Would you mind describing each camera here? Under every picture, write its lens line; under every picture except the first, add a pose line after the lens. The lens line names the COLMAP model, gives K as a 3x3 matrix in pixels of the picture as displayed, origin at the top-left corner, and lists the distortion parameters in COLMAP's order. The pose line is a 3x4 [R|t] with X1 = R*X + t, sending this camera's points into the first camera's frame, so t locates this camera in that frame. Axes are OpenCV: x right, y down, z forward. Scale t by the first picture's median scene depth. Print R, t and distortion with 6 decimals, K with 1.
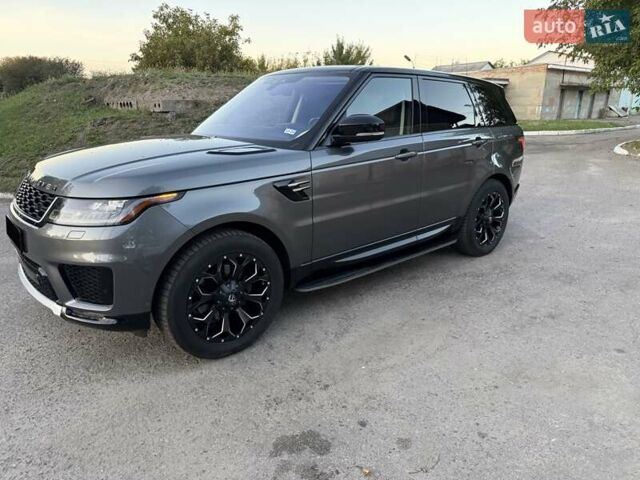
lens RADIAL K [[449.4, 0, 329.4], [0, 449.4, 240.9], [0, 0, 1]] dist [0.035327, -0.055148]
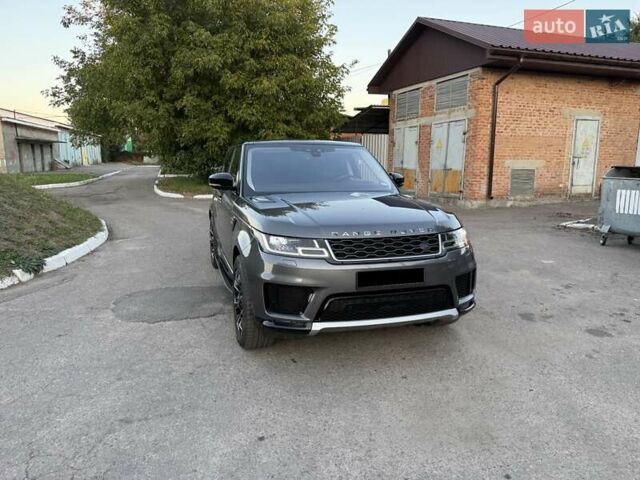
lens RADIAL K [[446.4, 0, 322.1], [0, 446.4, 236.0], [0, 0, 1]] dist [0.043550, -0.058455]
pose [[0.398464, -0.153135, 0.904310, -0.171759], [0.259111, 0.964595, 0.049172, -0.021650], [-0.879822, 0.214724, 0.424036, 0.062028]]
